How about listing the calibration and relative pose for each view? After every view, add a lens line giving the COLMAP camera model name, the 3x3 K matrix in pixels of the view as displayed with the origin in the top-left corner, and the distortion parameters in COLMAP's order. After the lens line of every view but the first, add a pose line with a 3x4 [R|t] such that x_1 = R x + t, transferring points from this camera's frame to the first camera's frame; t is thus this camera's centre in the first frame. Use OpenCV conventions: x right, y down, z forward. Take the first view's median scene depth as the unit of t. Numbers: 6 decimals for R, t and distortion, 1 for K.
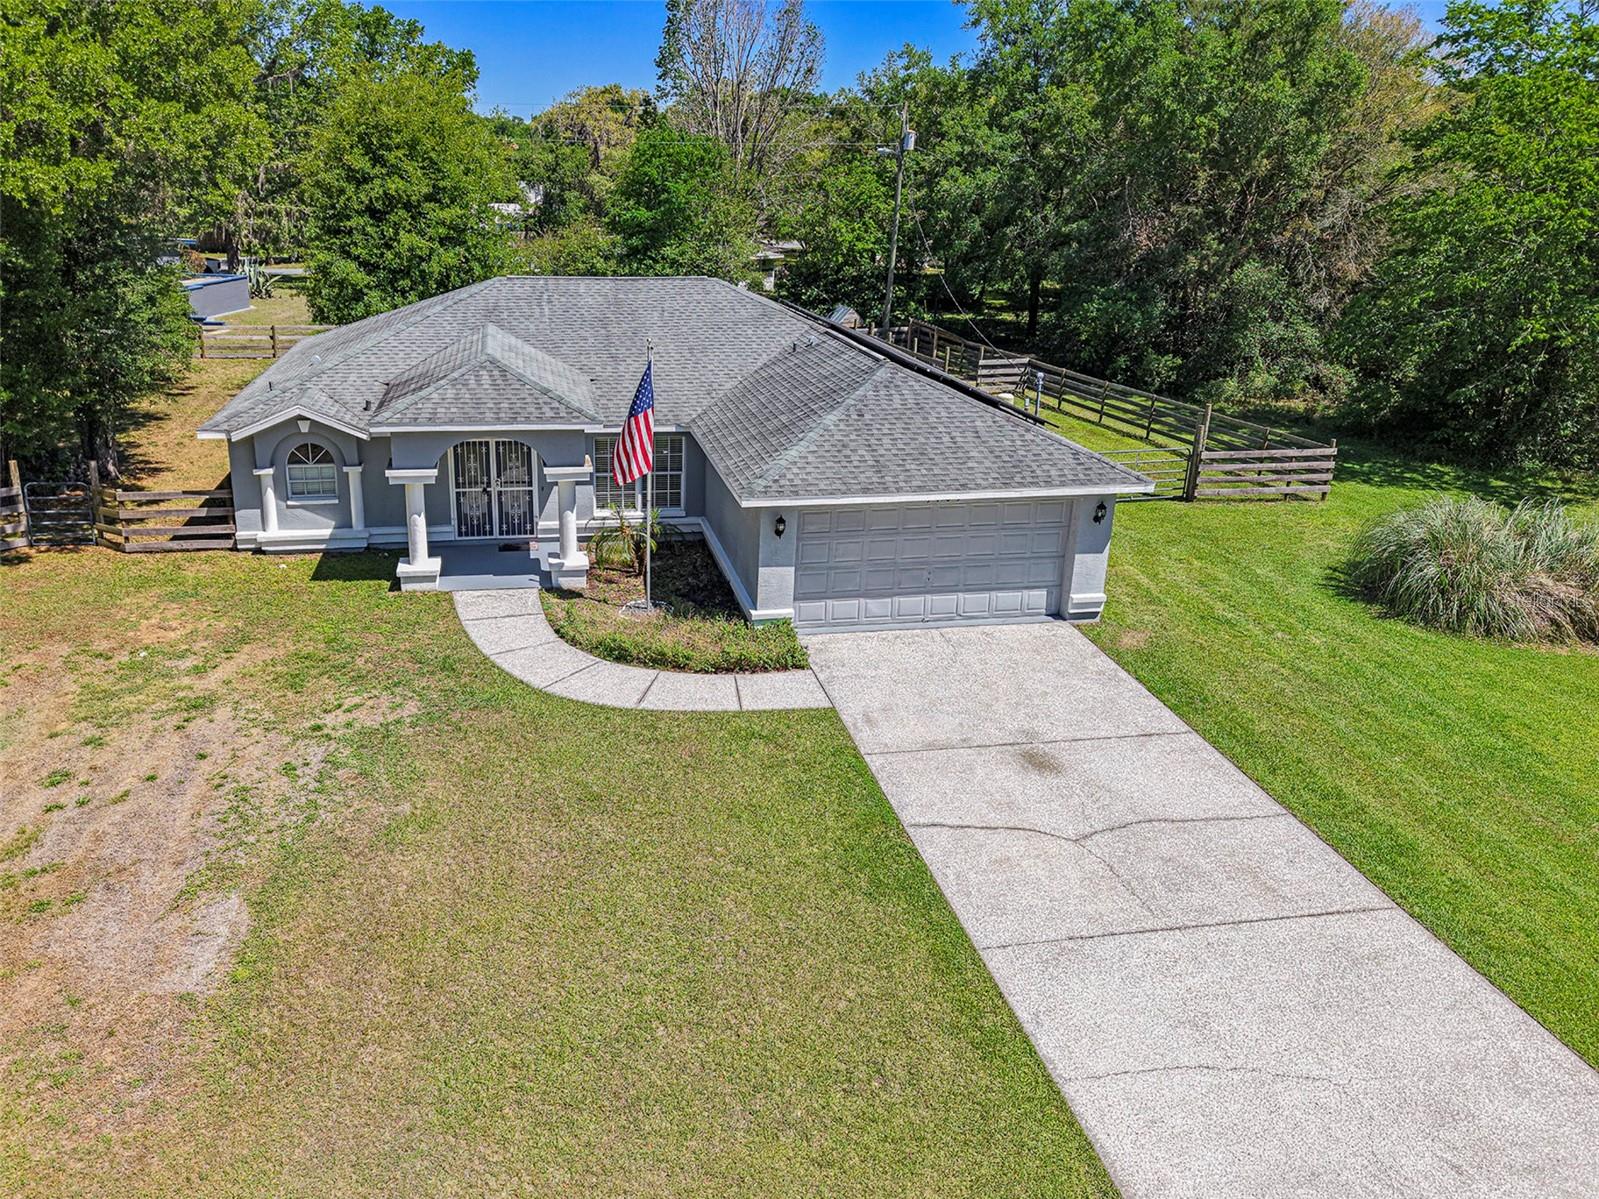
lens RADIAL K [[1132.1, 0, 693.9], [0, 1132.1, 495.0], [0, 0, 1]] dist [0.023006, -0.004298]
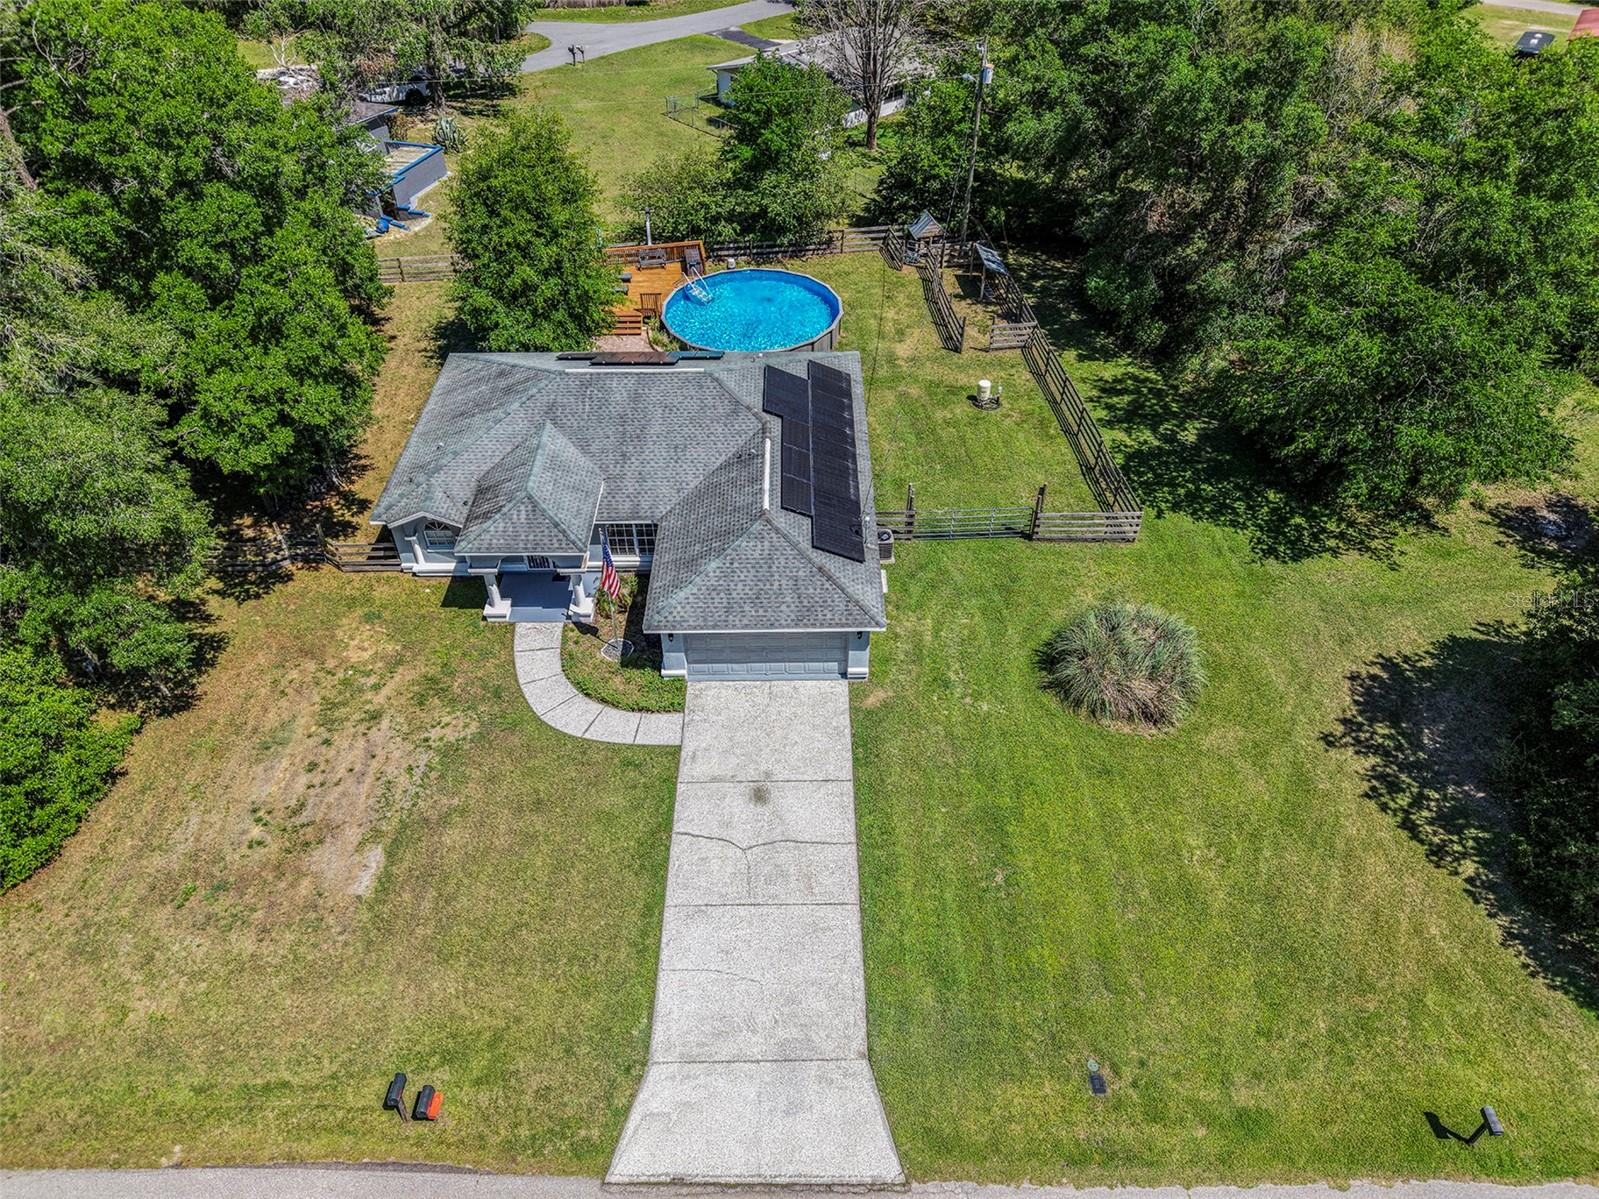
lens RADIAL K [[1099.7, 0, 799.5], [0, 1099.7, 599.5], [0, 0, 1]] dist [0.020464, -0.031987]
pose [[0.987607, 0.085483, -0.131628, 0.562818], [-0.022914, 0.908208, 0.417891, -0.850970], [0.155268, -0.409696, 0.898911, -0.579586]]
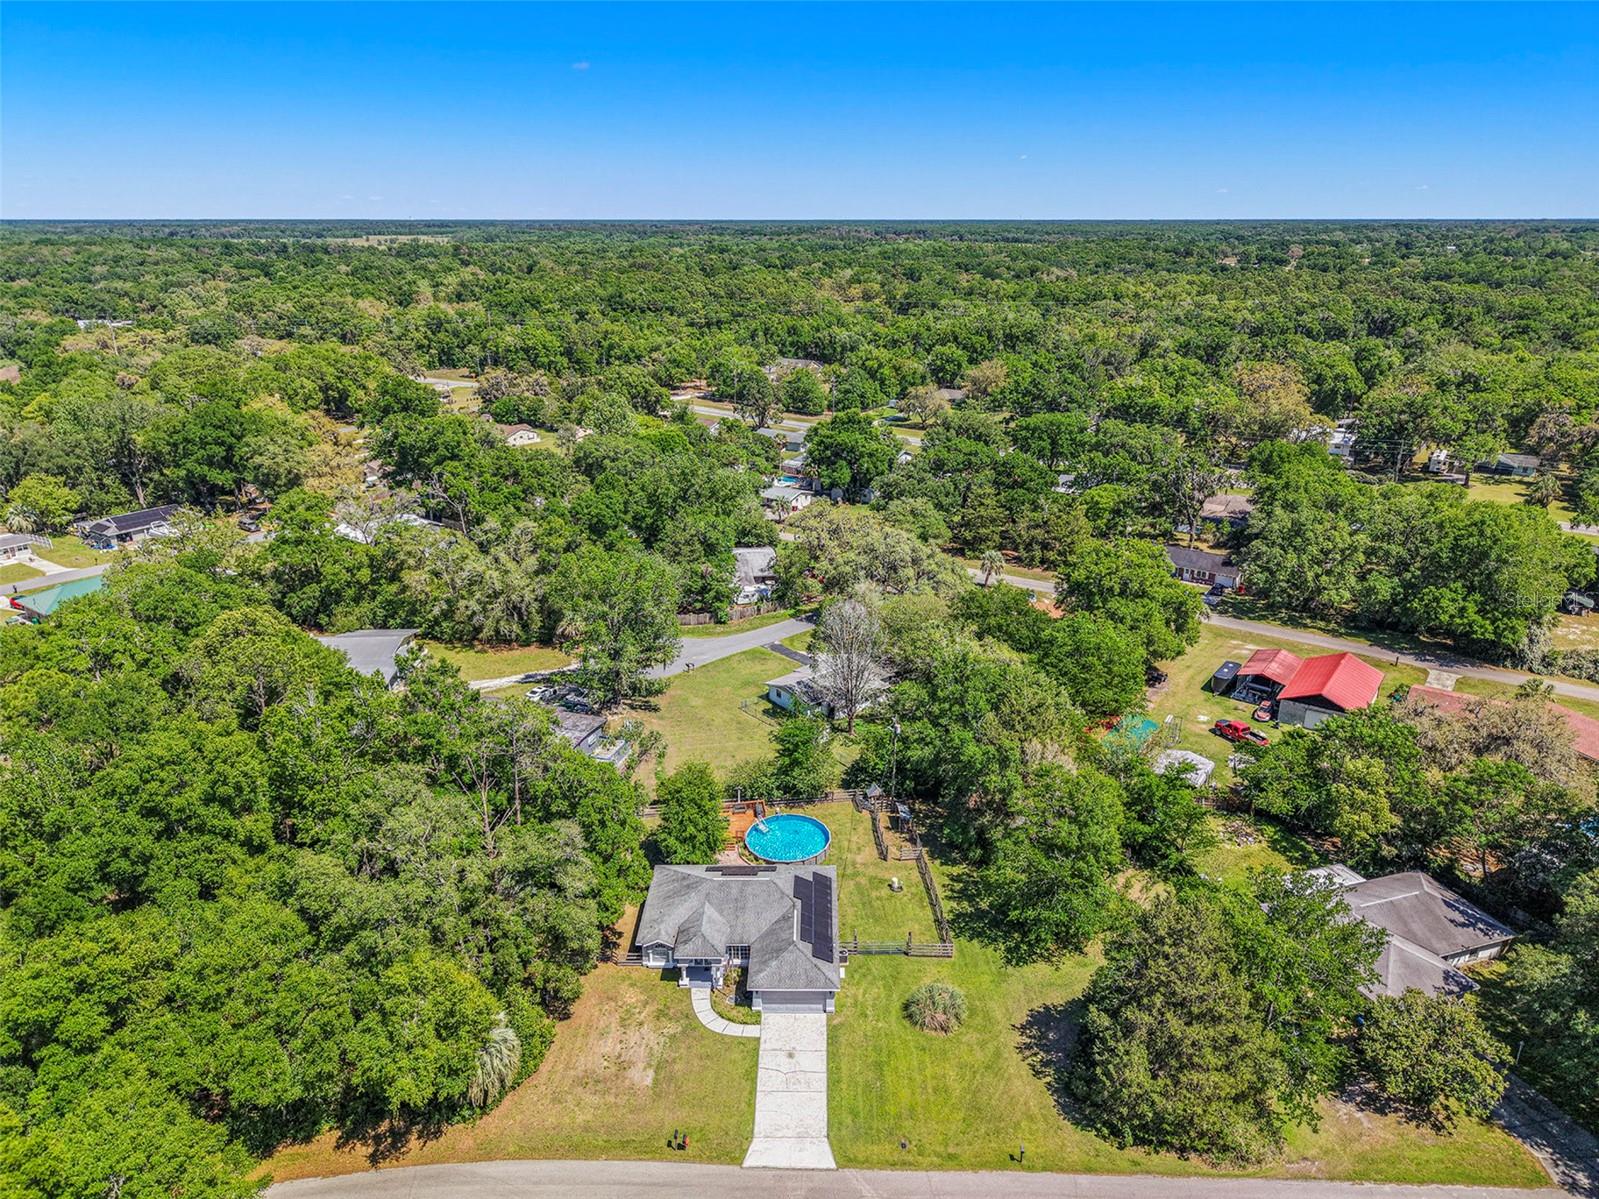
lens RADIAL K [[1117.8, 0, 802.2], [0, 1117.8, 536.5], [0, 0, 1]] dist [0.000348, -0.064982]
pose [[0.984572, 0.033762, -0.171690, 1.103436], [-0.031555, 0.999381, 0.015568, -2.160573], [0.172109, -0.009911, 0.985028, -3.908325]]
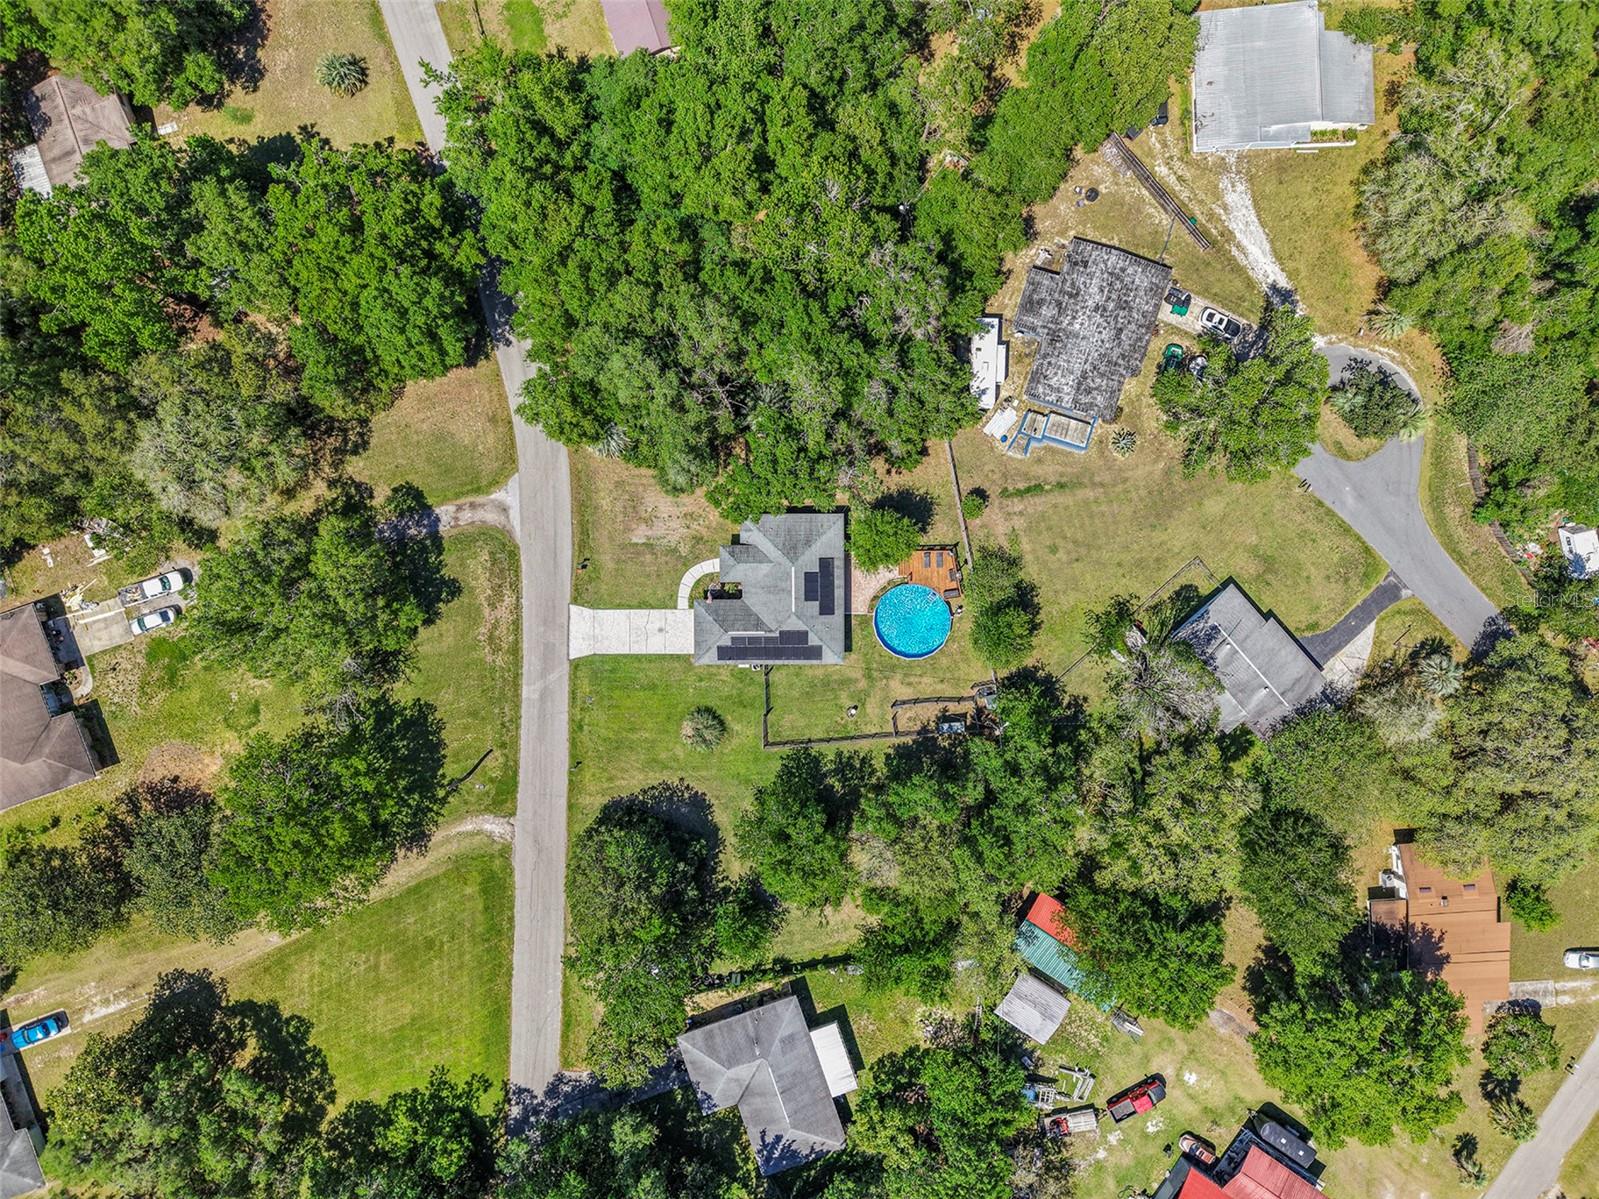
lens RADIAL K [[1099.7, 0, 799.5], [0, 1099.7, 599.5], [0, 0, 1]] dist [0.020464, -0.031987]
pose [[-0.157258, 0.987530, -0.007334, -0.013860], [-0.278167, -0.037168, 0.959813, -7.134319], [0.947572, 0.152978, 0.280543, -0.292481]]
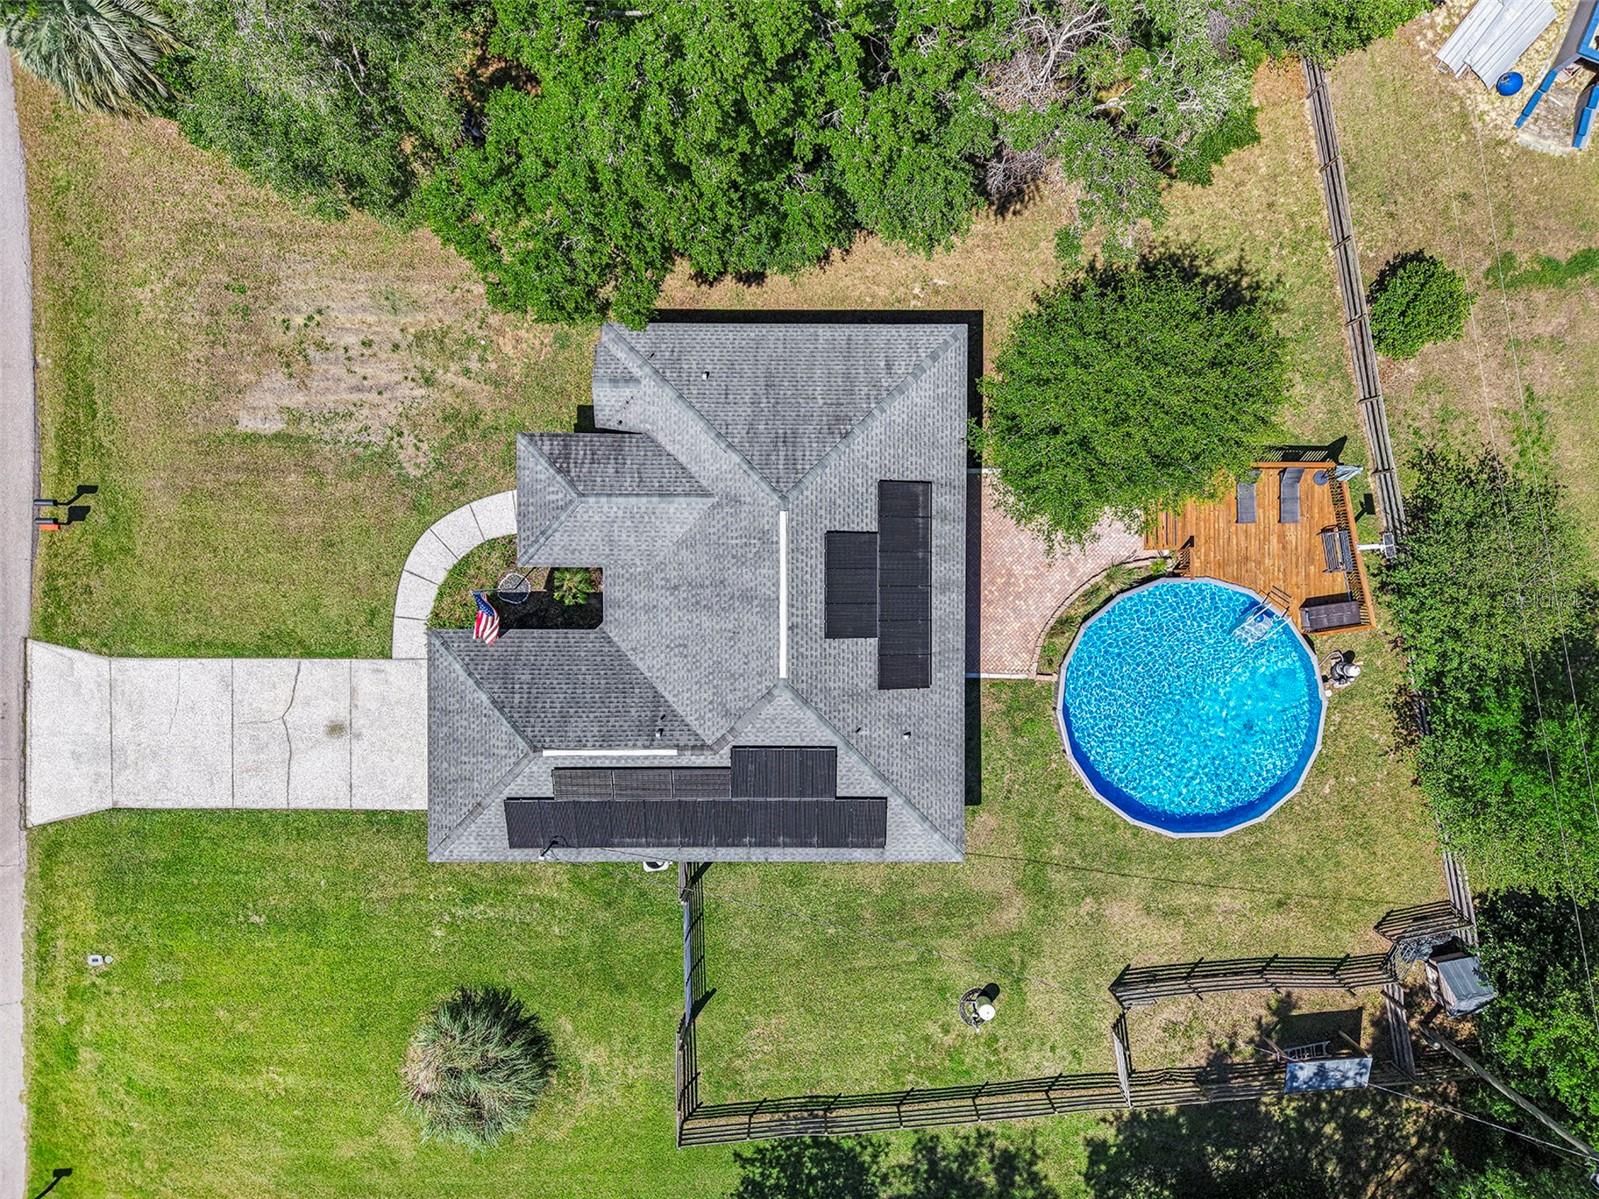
lens RADIAL K [[1099.7, 0, 799.5], [0, 1099.7, 599.5], [0, 0, 1]] dist [0.020464, -0.031987]
pose [[-0.163181, 0.986505, -0.013389, -0.094192], [-0.277300, -0.032837, 0.960222, -2.135828], [0.946824, 0.160402, 0.278917, 1.150305]]
